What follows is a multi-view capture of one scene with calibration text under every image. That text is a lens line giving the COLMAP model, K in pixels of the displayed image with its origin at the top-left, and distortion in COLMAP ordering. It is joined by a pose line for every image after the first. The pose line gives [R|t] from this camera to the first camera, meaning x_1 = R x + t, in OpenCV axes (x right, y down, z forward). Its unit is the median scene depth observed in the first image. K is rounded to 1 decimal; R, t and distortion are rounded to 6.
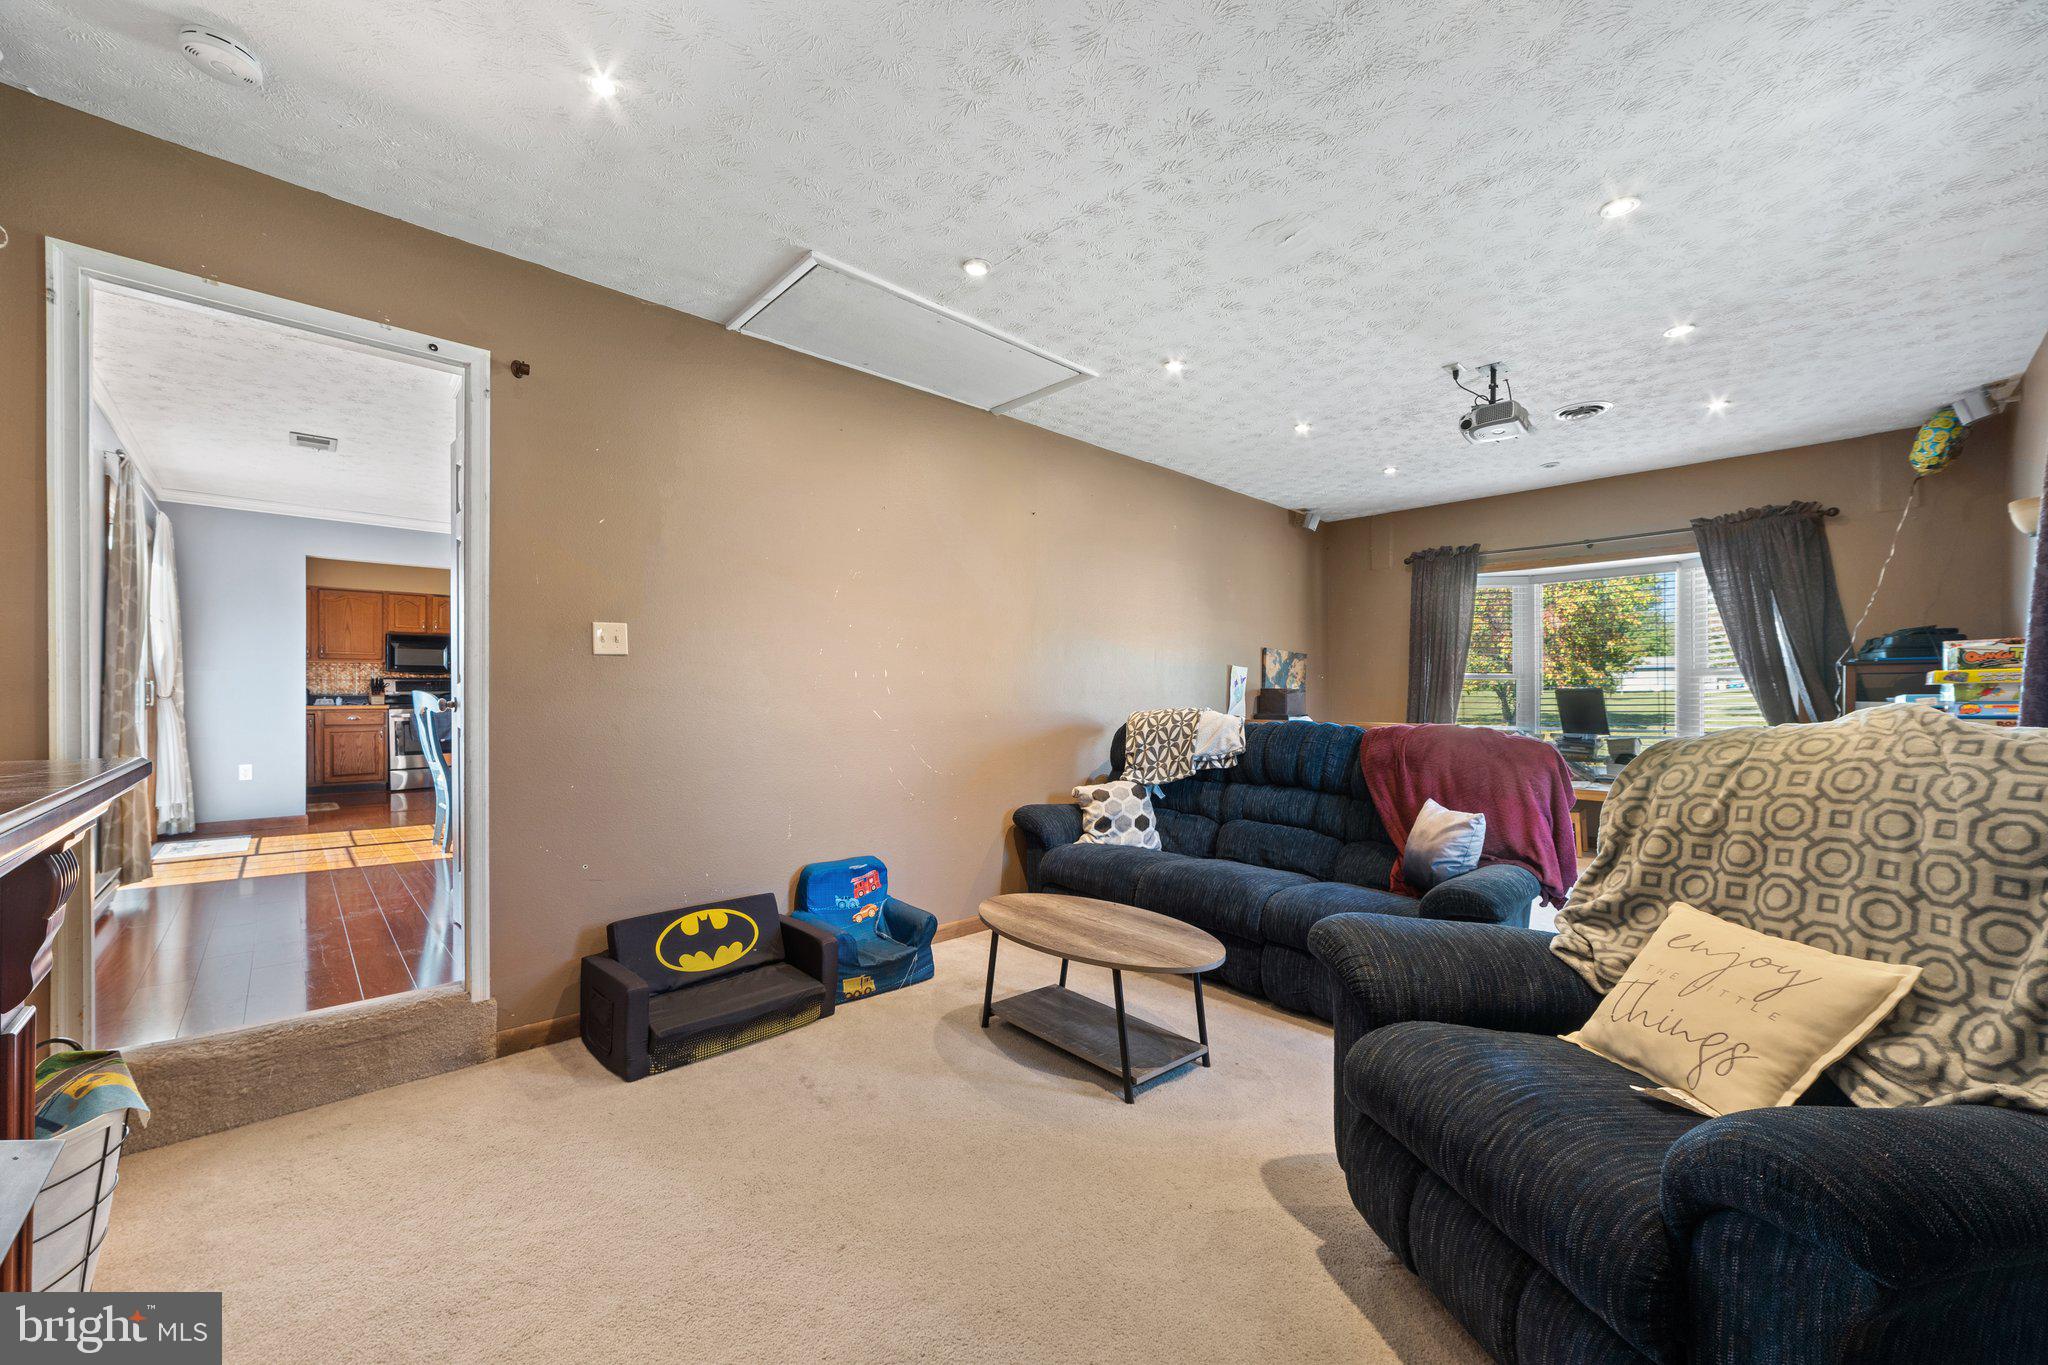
lens RADIAL K [[795.4, 0, 1024.4], [0, 795.4, 689.5], [0, 0, 1]] dist [-0.012661, 0.003664]
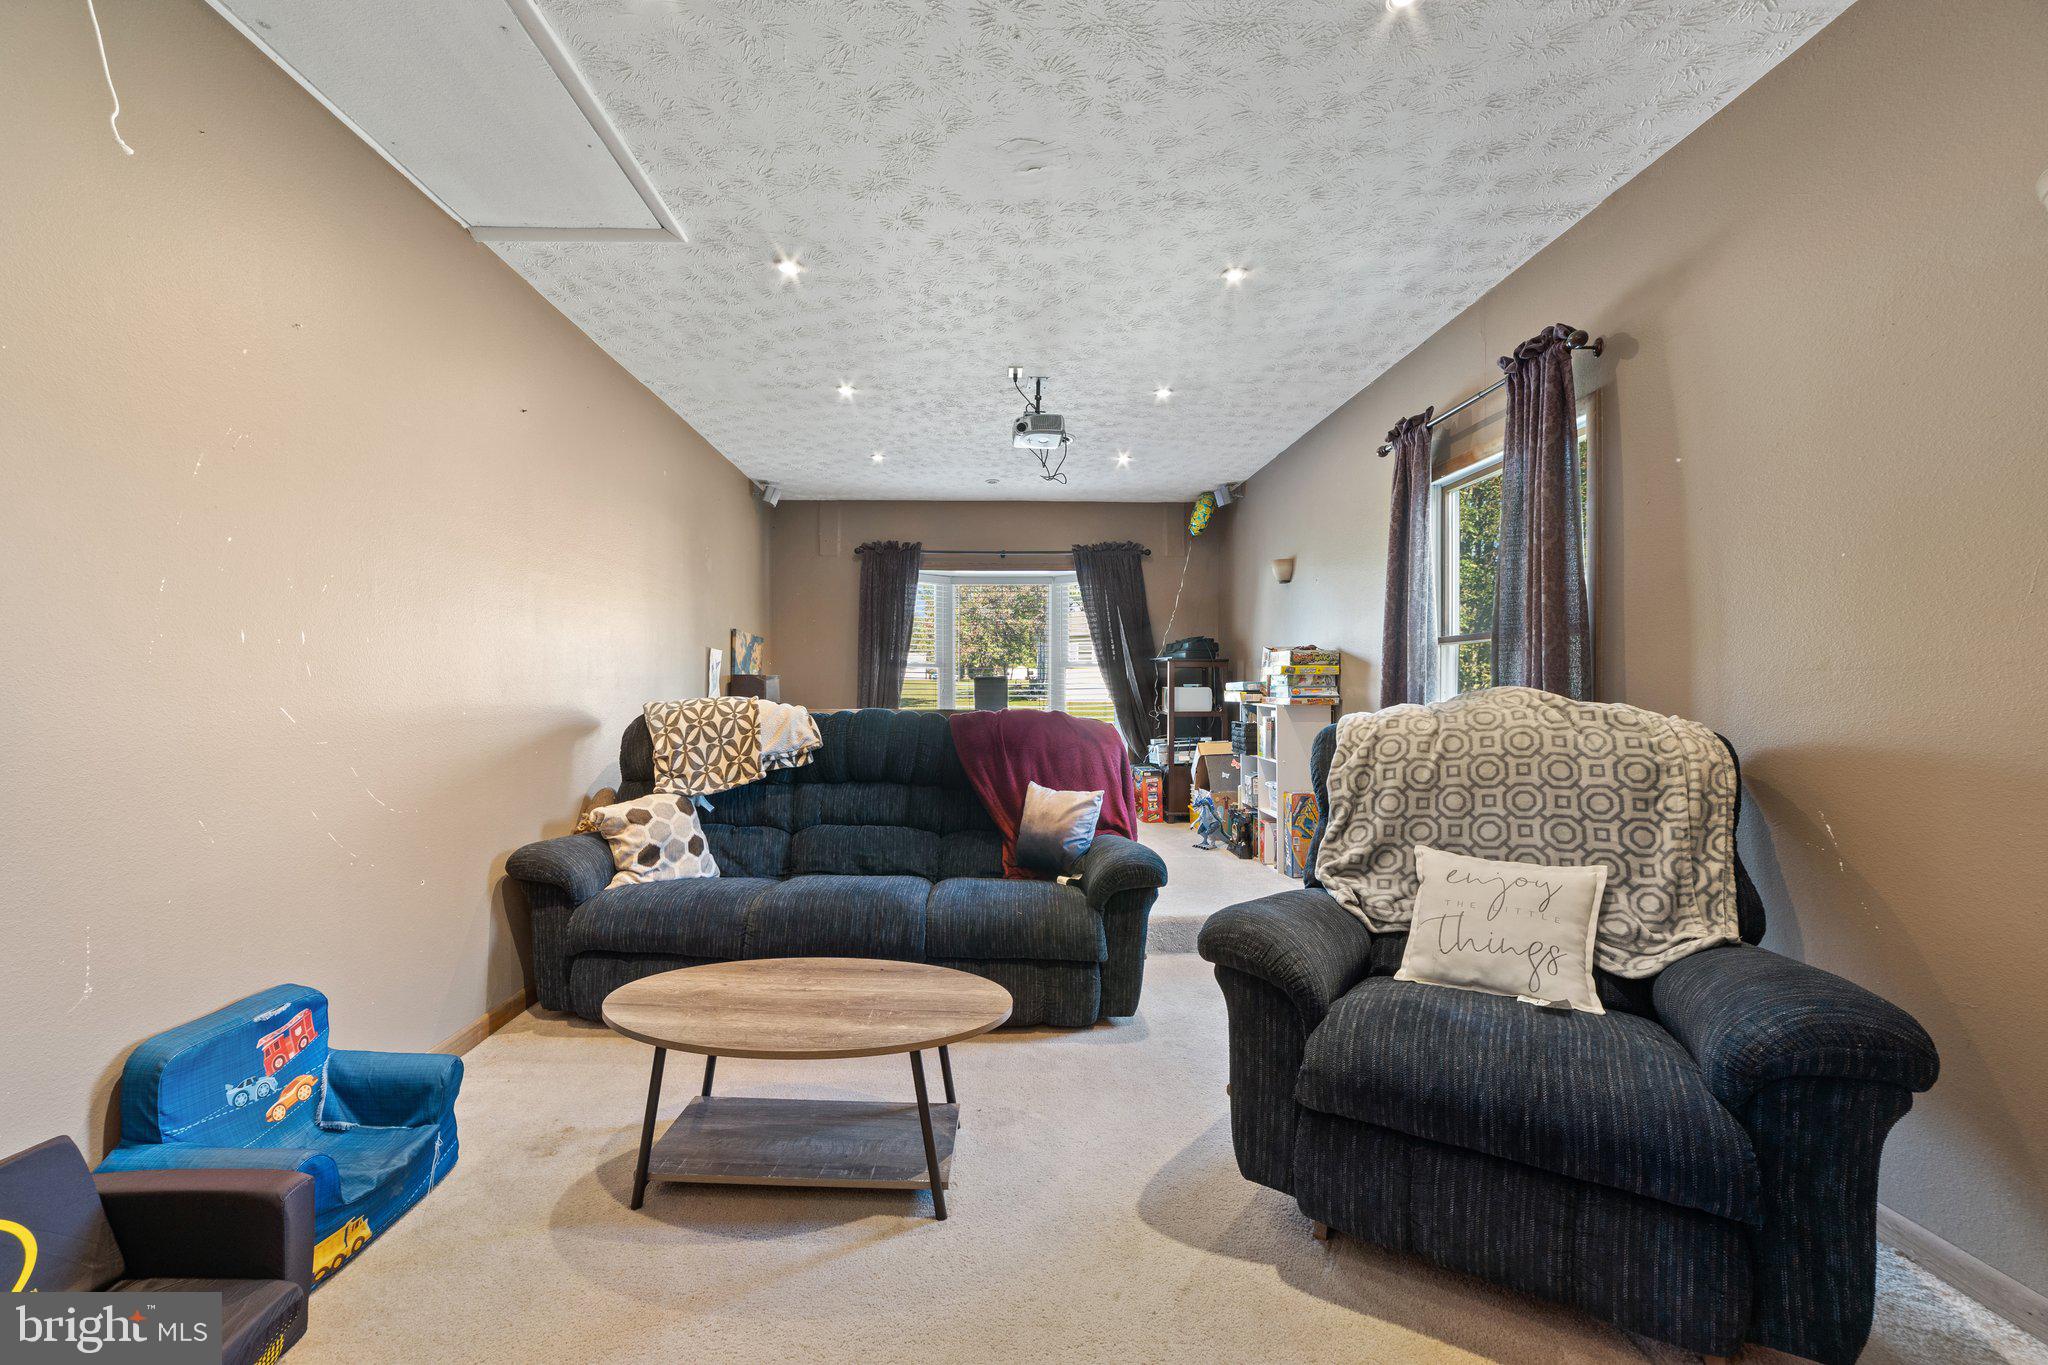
lens RADIAL K [[795.4, 0, 1024.4], [0, 795.4, 689.5], [0, 0, 1]] dist [-0.012661, 0.003664]
pose [[0.676024, -0.004415, 0.736866, -0.265361], [-0.006547, 0.999907, 0.011998, 0.005406], [-0.736850, -0.012935, 0.675932, 0.313858]]
